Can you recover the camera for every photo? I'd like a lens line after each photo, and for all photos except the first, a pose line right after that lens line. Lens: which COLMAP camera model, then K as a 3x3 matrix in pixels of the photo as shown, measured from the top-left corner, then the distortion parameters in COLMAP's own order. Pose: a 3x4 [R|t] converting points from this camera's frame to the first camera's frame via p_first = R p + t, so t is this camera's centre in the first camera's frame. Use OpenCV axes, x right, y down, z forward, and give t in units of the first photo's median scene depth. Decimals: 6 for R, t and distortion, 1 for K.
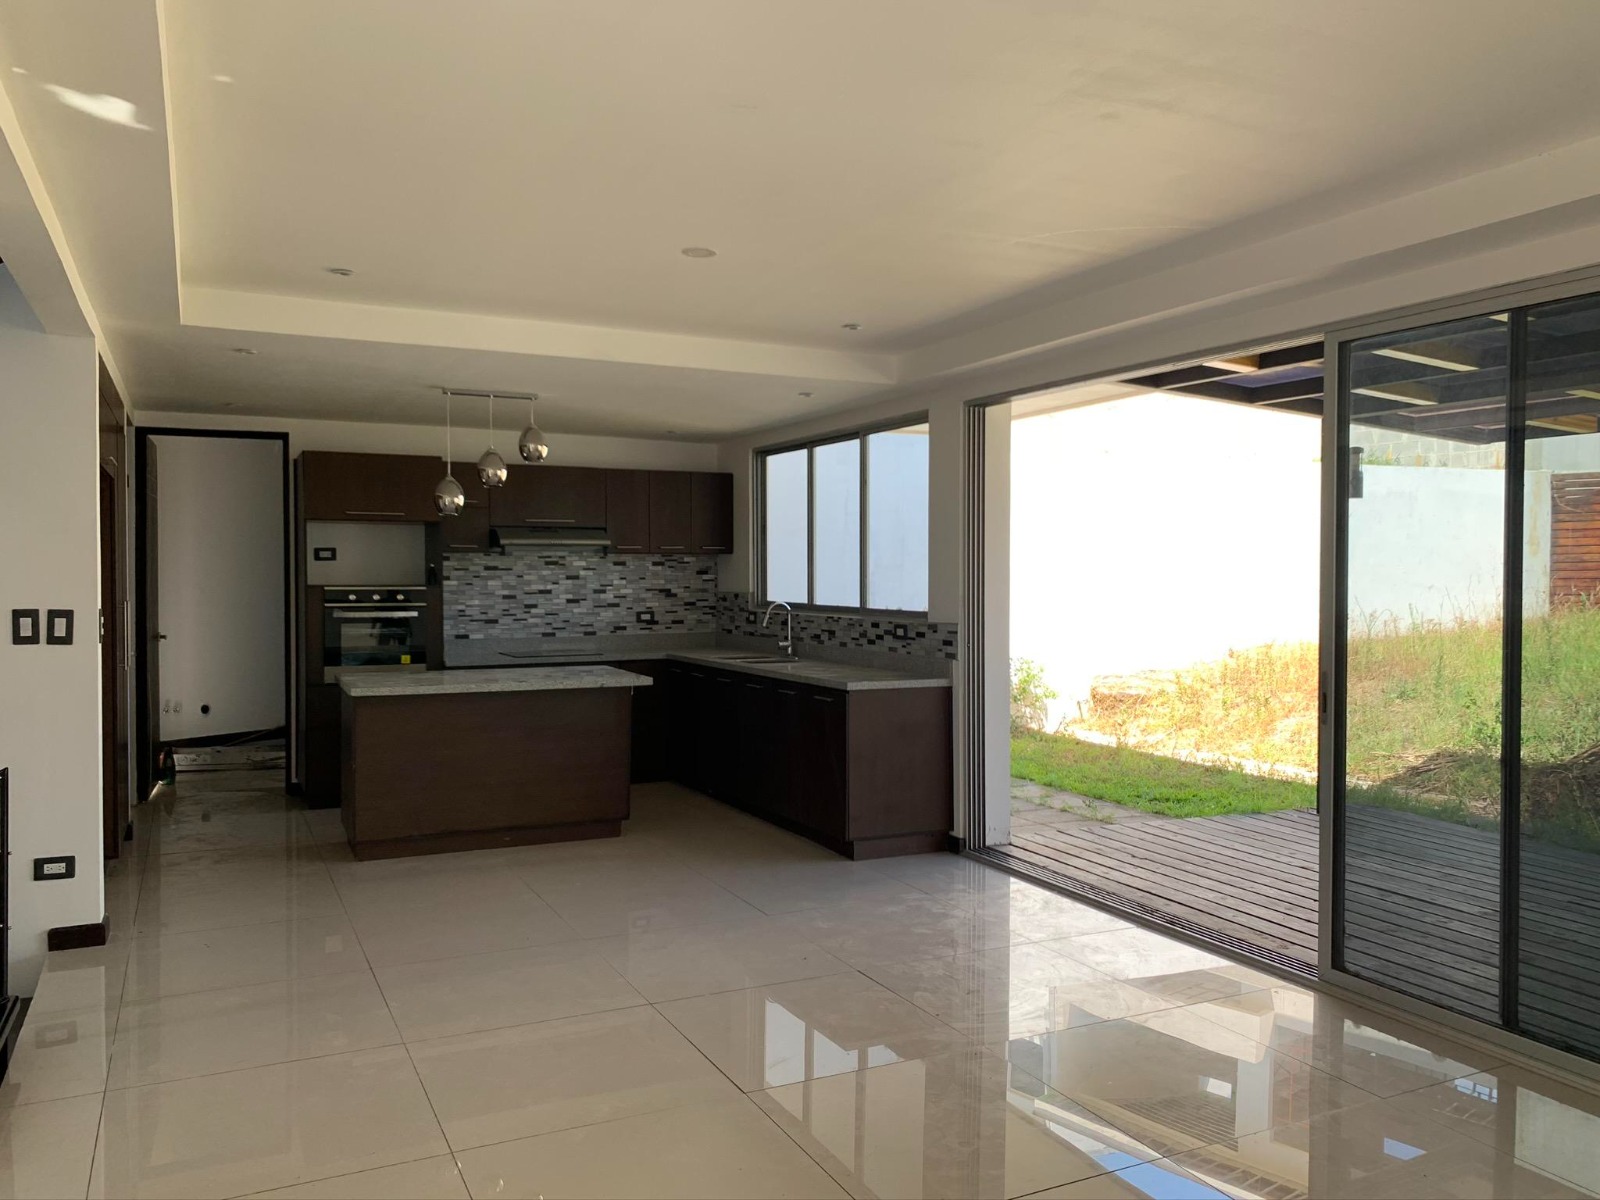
lens RADIAL K [[1239.8, 0, 811.9], [0, 1239.8, 583.8], [0, 0, 1]] dist [0.036739, -0.036440]
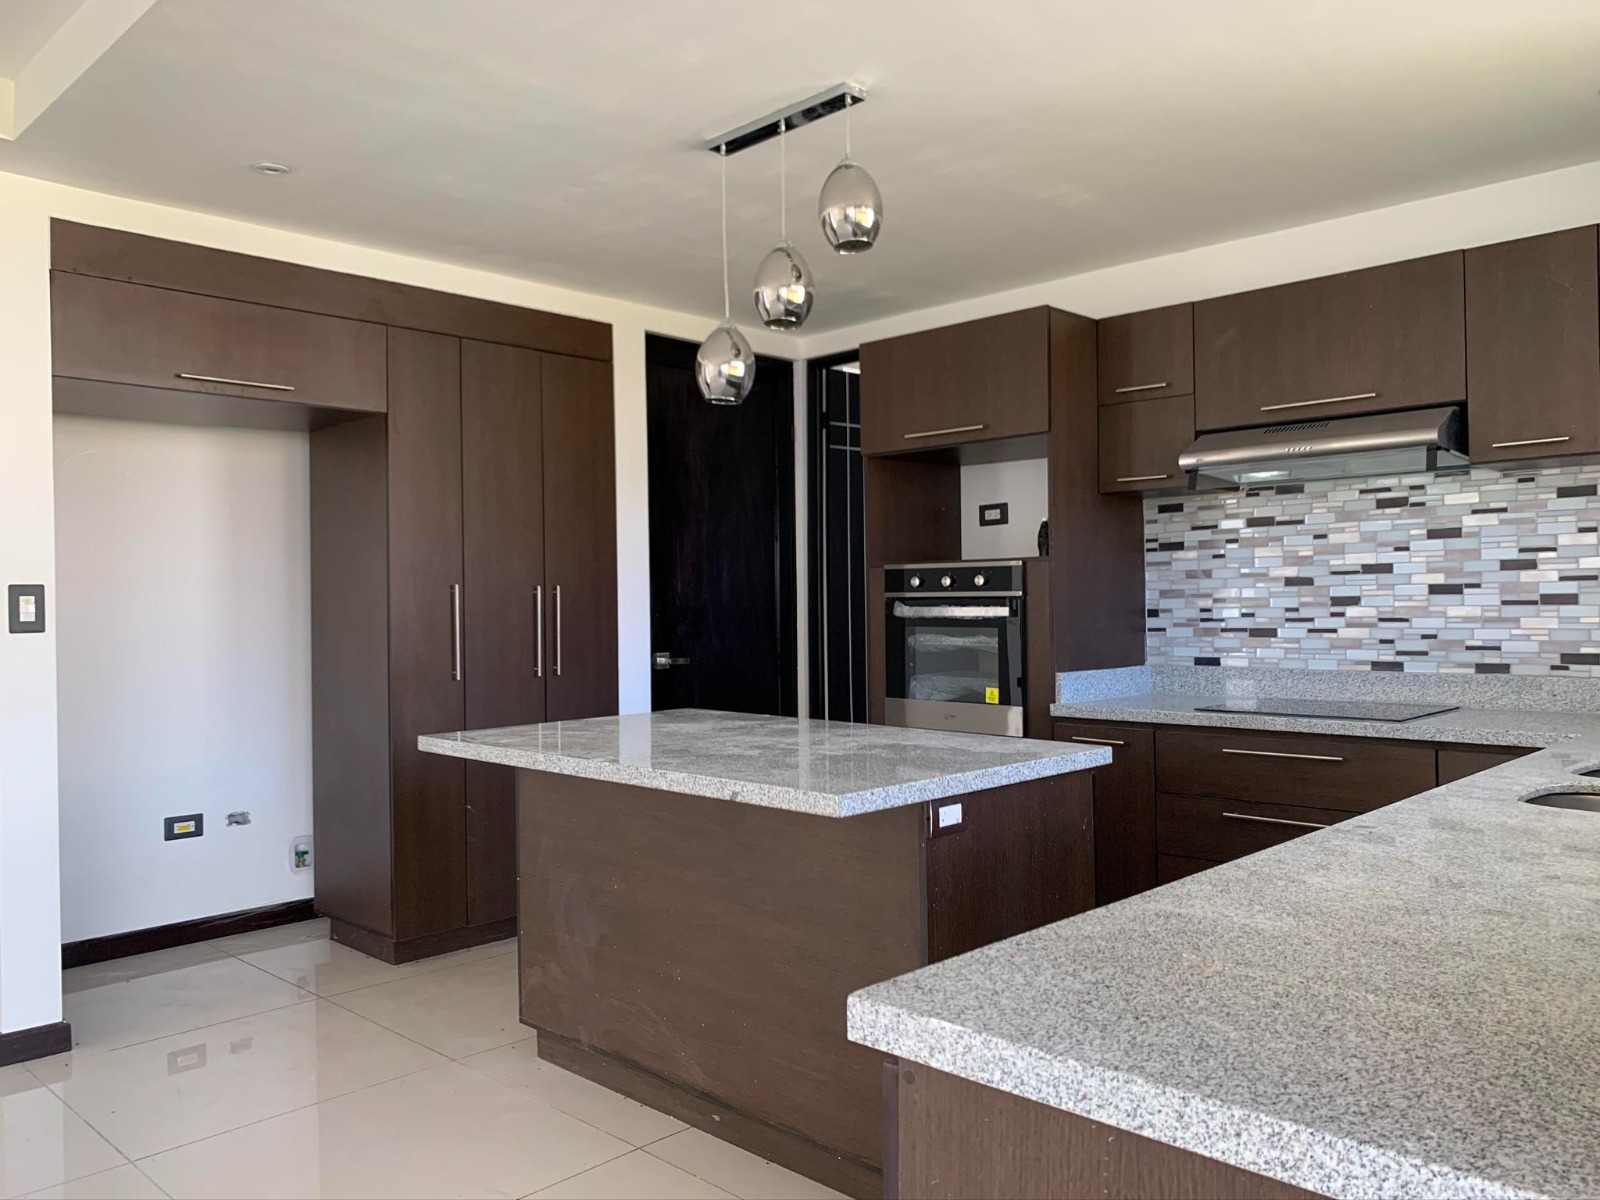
lens RADIAL K [[1239.8, 0, 812.6], [0, 1239.8, 603.2], [0, 0, 1]] dist [0.036739, -0.036440]
pose [[0.328474, -0.003143, -0.944508, 0.138409], [0.003009, 0.999993, -0.002281, 0.019063], [0.944508, -0.002093, 0.328481, 0.662351]]
